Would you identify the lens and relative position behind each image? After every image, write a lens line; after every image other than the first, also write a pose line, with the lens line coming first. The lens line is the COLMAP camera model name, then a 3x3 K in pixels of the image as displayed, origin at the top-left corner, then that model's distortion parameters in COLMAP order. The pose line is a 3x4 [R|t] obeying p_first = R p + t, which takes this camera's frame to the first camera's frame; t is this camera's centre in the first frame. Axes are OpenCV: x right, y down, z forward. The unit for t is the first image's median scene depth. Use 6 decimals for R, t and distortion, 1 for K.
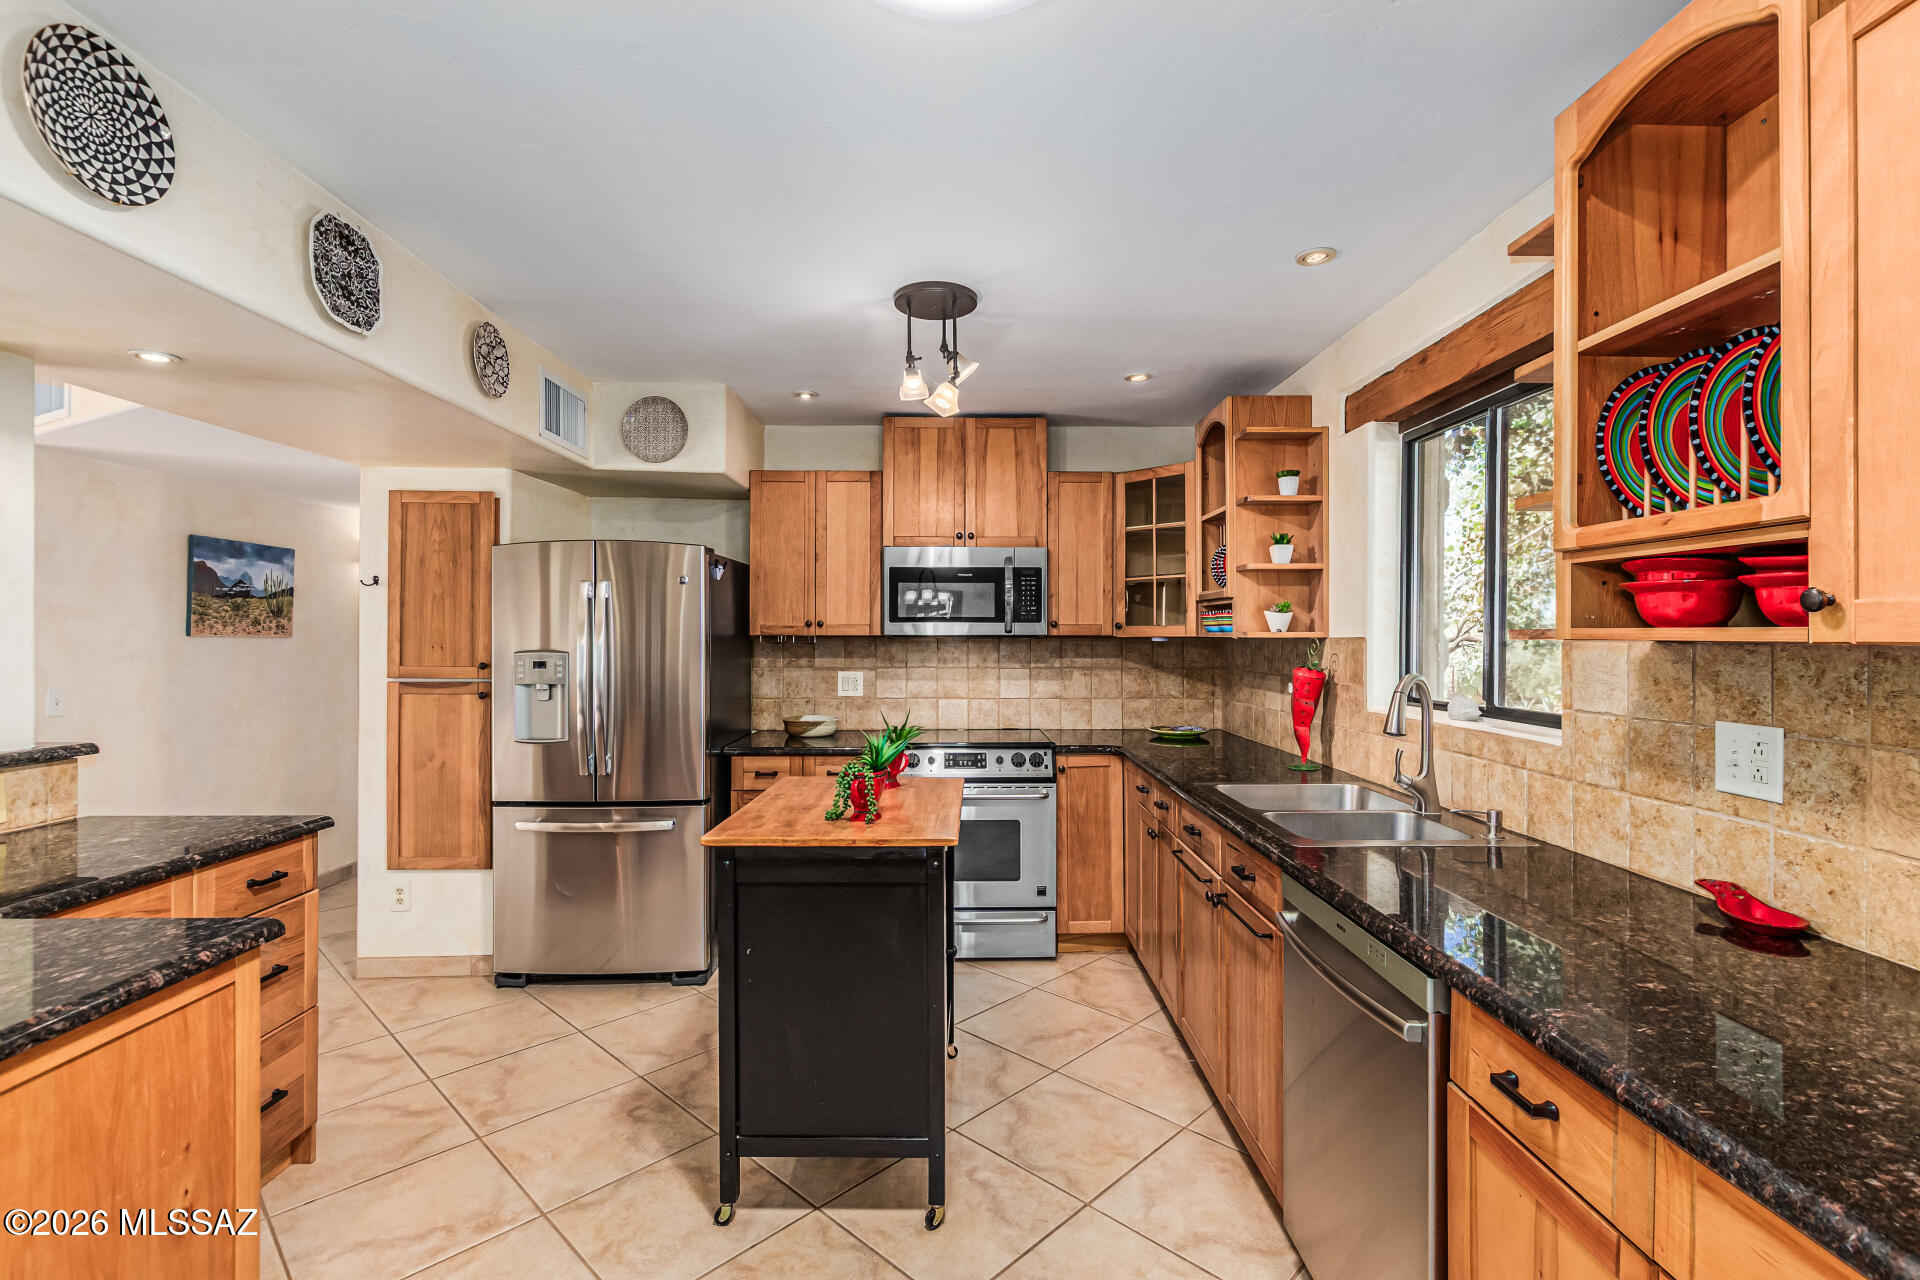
lens RADIAL K [[875.8, 0, 969.3], [0, 875.8, 632.7], [0, 0, 1]] dist [0.002064, 0.000501]
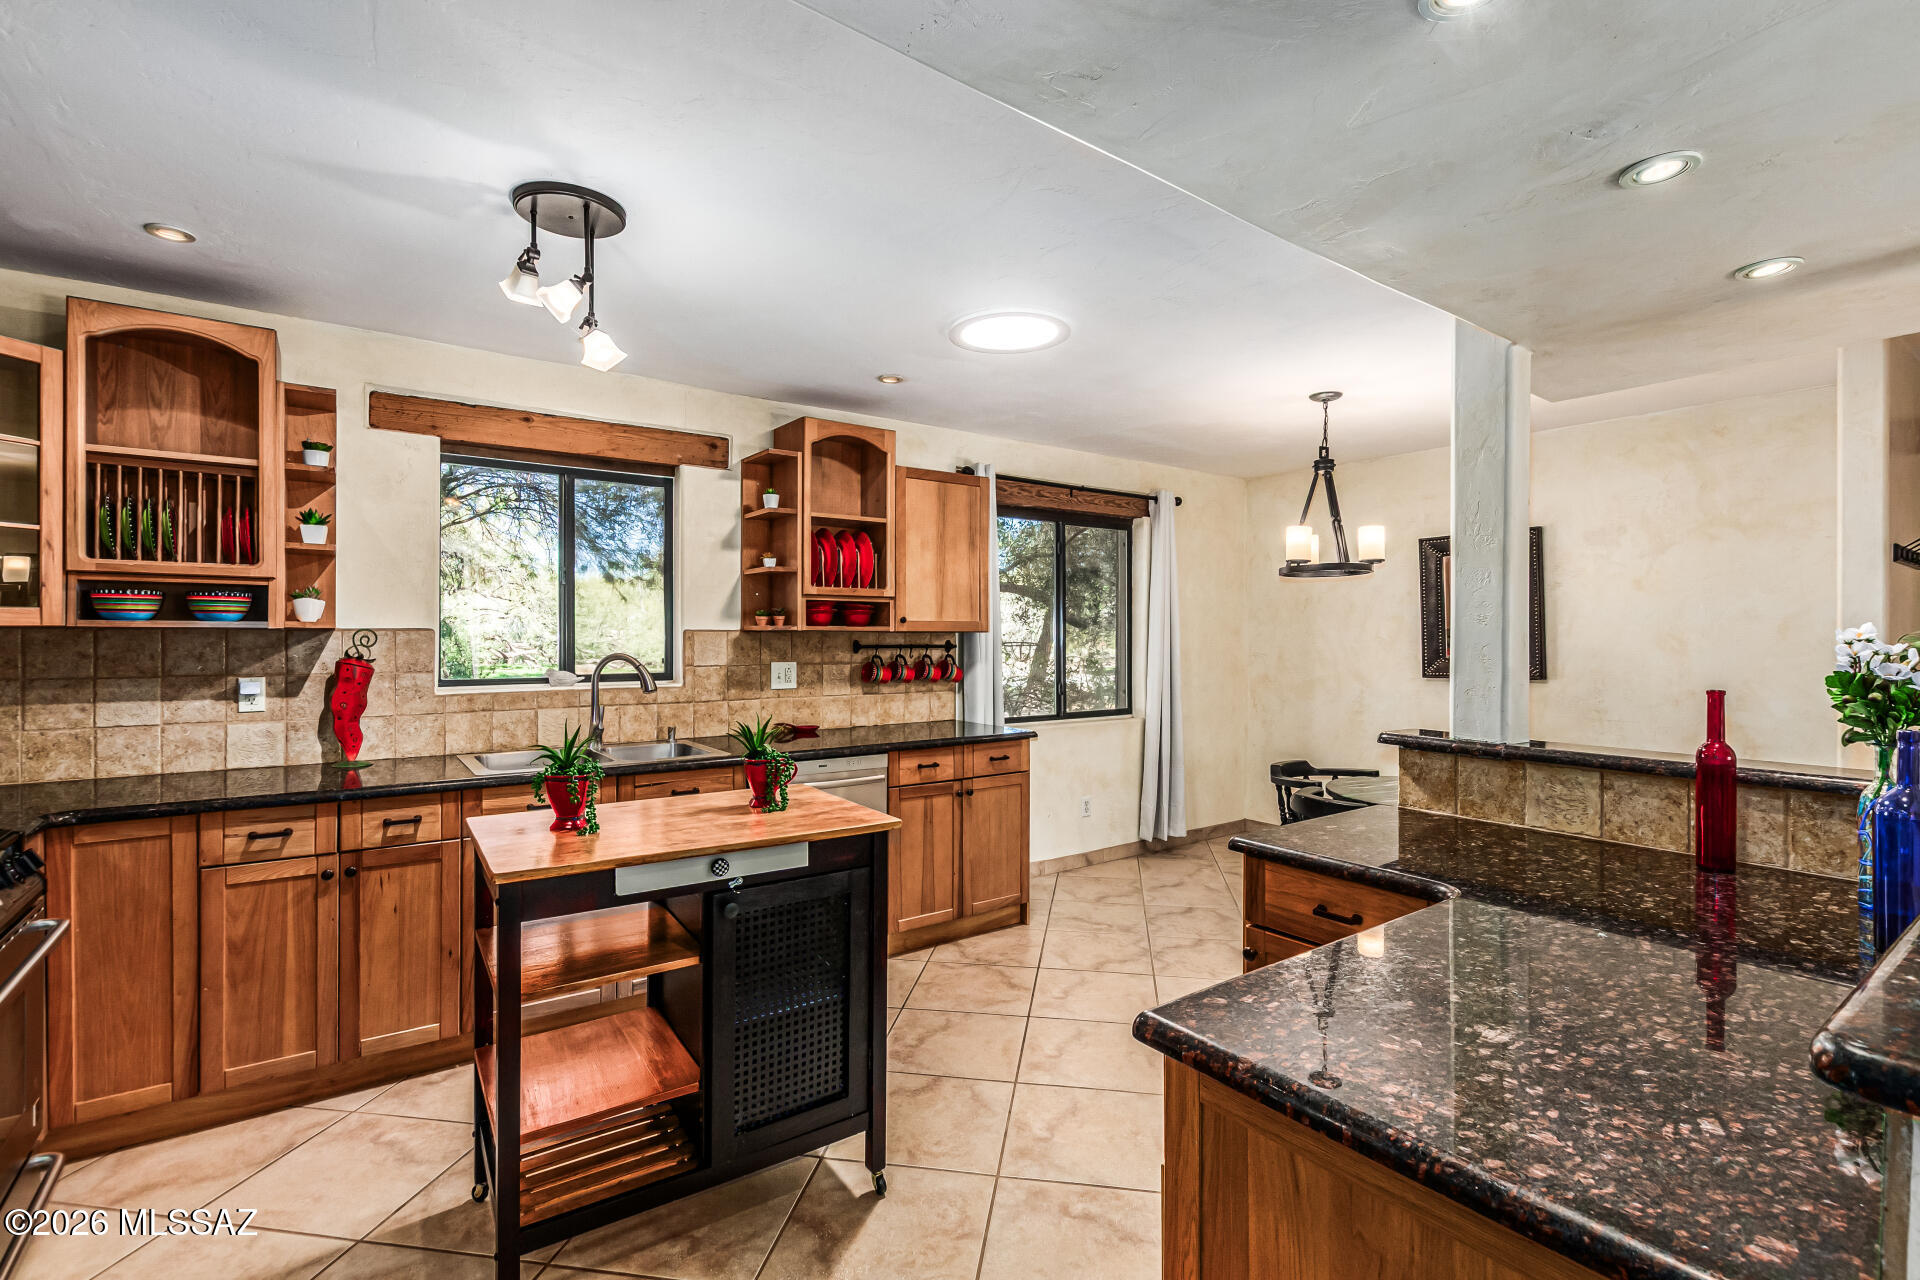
lens RADIAL K [[875.8, 0, 967.4], [0, 875.8, 638.5], [0, 0, 1]] dist [0.002064, 0.000501]
pose [[-0.572858, -0.006291, 0.819630, -0.675202], [-0.004570, 0.999980, 0.004481, 0.007431], [-0.819642, -0.001179, -0.572875, 0.859741]]
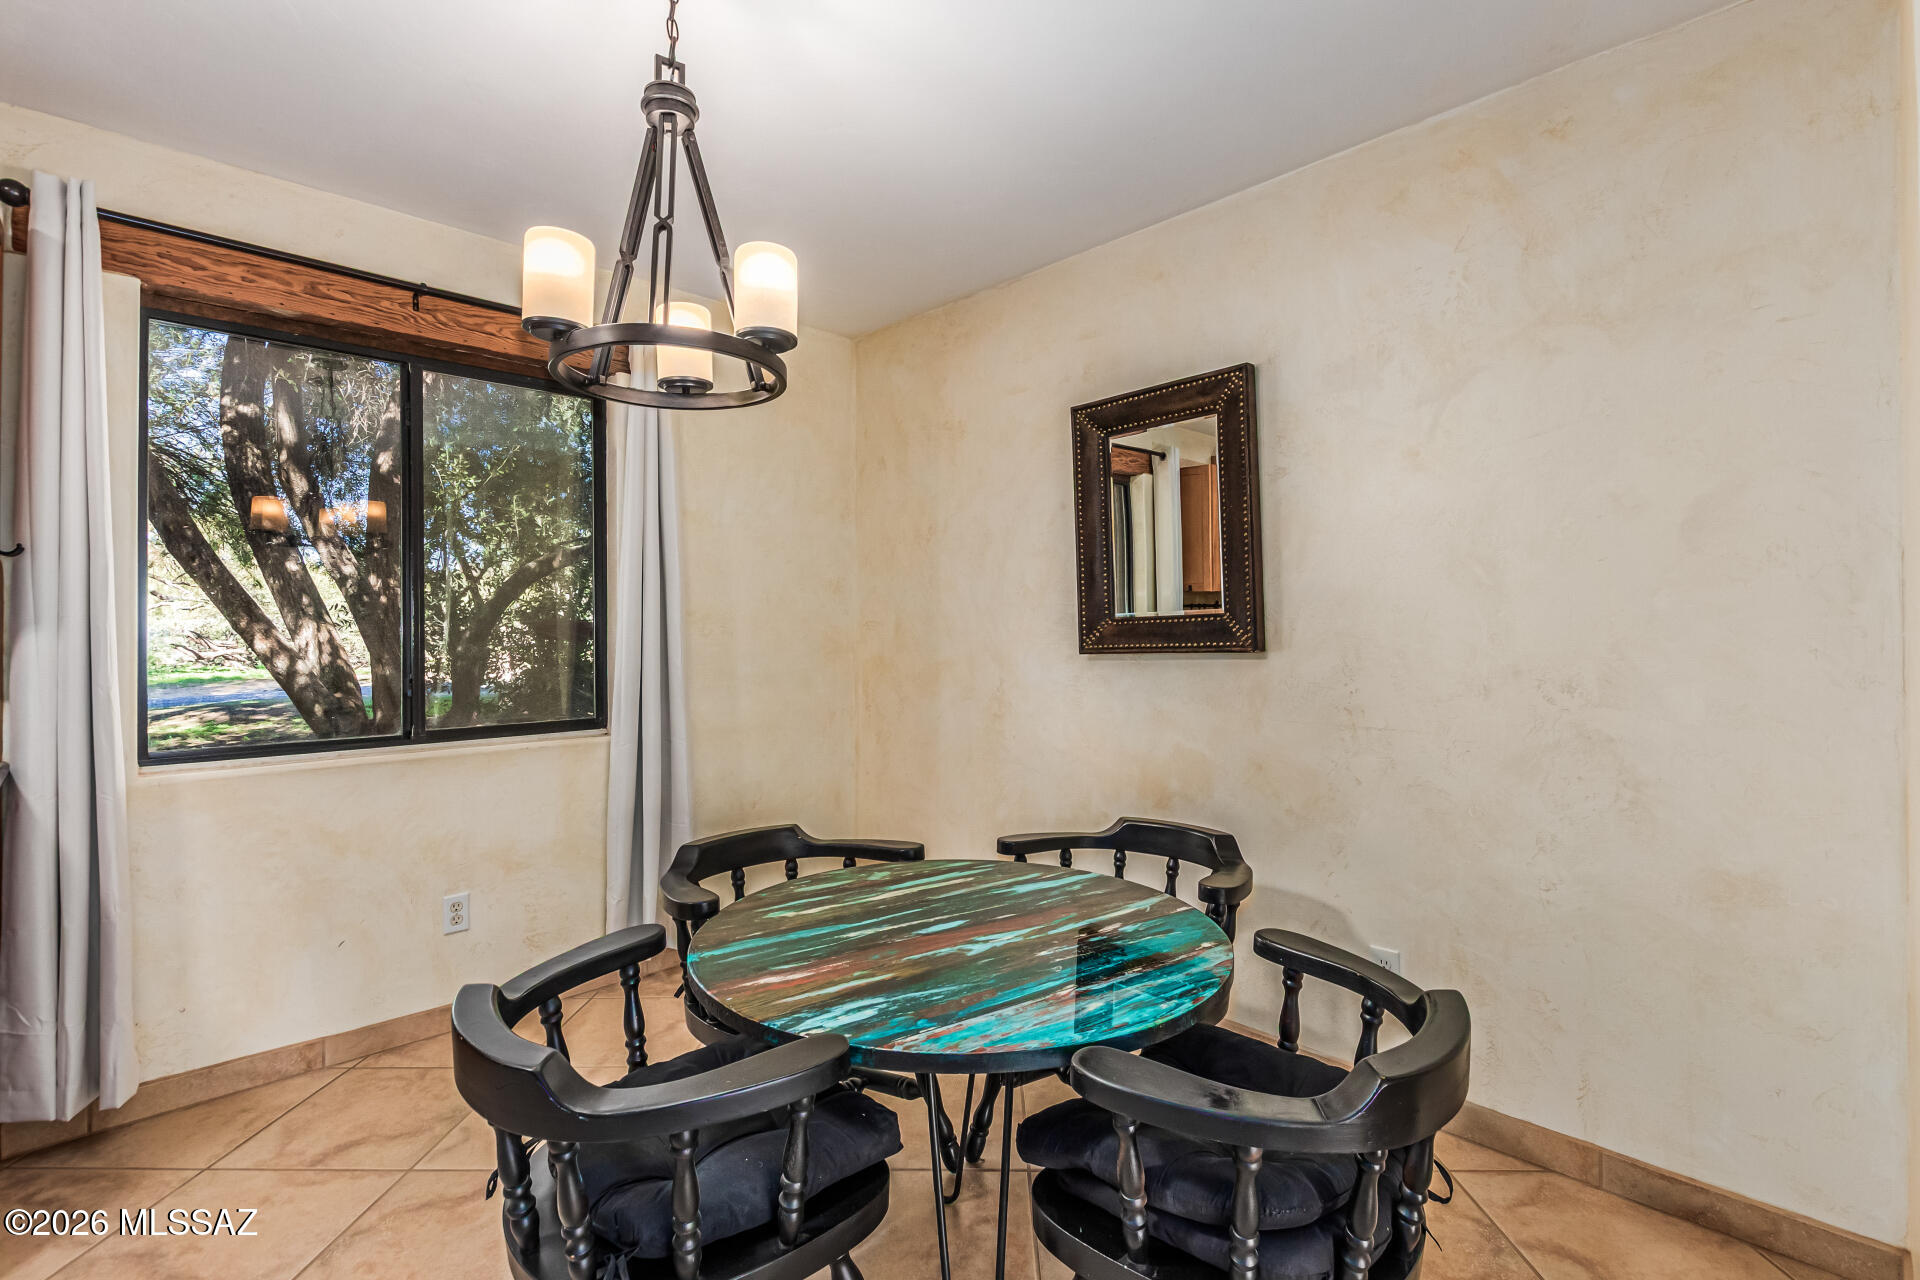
lens RADIAL K [[875.8, 0, 976.4], [0, 875.8, 627.1], [0, 0, 1]] dist [0.002064, 0.000501]
pose [[-0.689302, 0.005389, 0.724455, -0.452112], [0.003549, 0.999985, -0.004062, 0.051305], [-0.724466, -0.000229, -0.689311, 0.076993]]
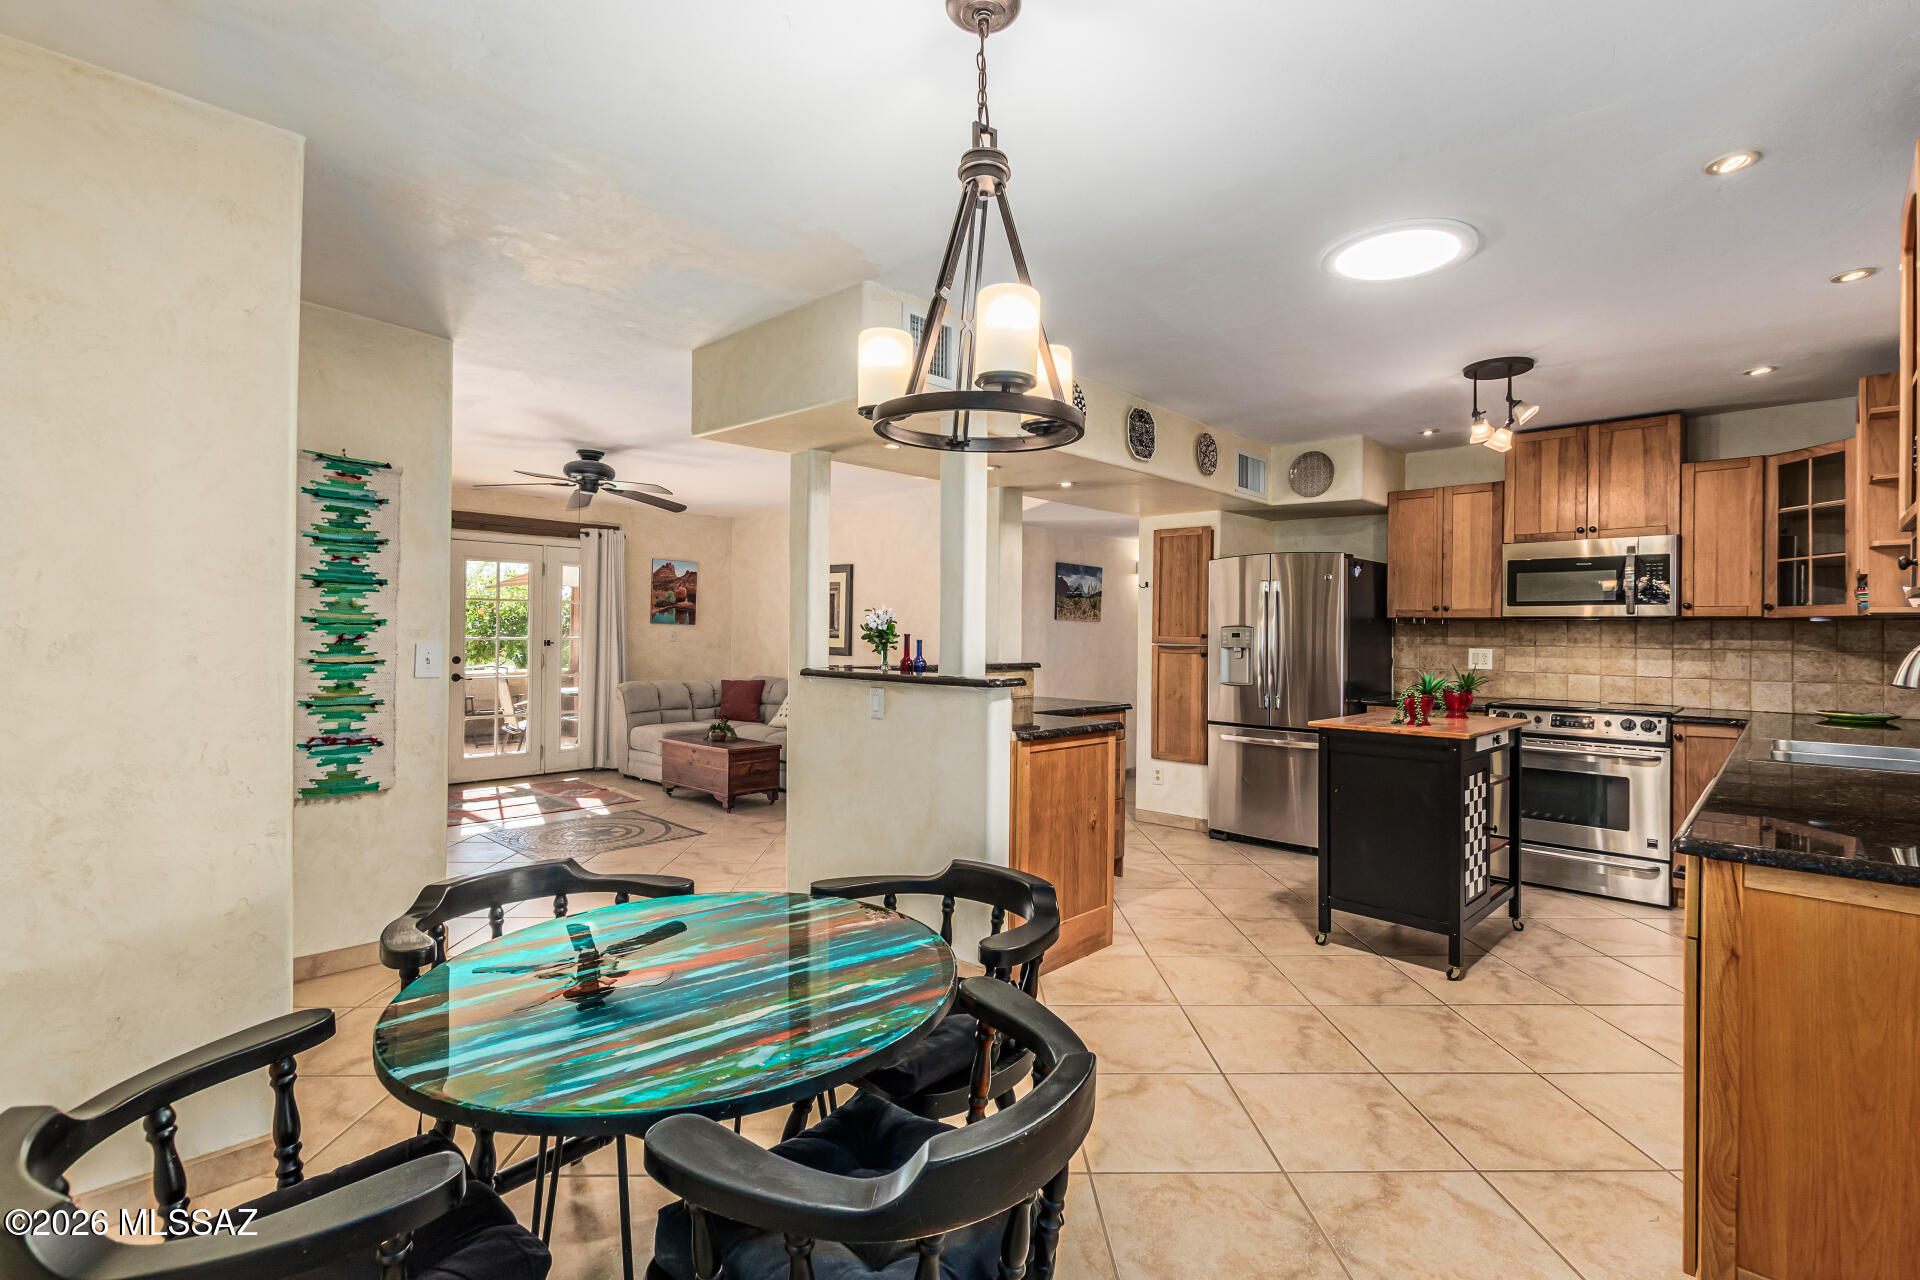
lens RADIAL K [[875.8, 0, 966.2], [0, 875.8, 628.3], [0, 0, 1]] dist [0.002064, 0.000501]
pose [[0.709094, 0.003568, -0.705105, 0.253982], [-0.008612, 0.999956, -0.003601, 0.032208], [0.705062, 0.008626, 0.709094, -0.420607]]
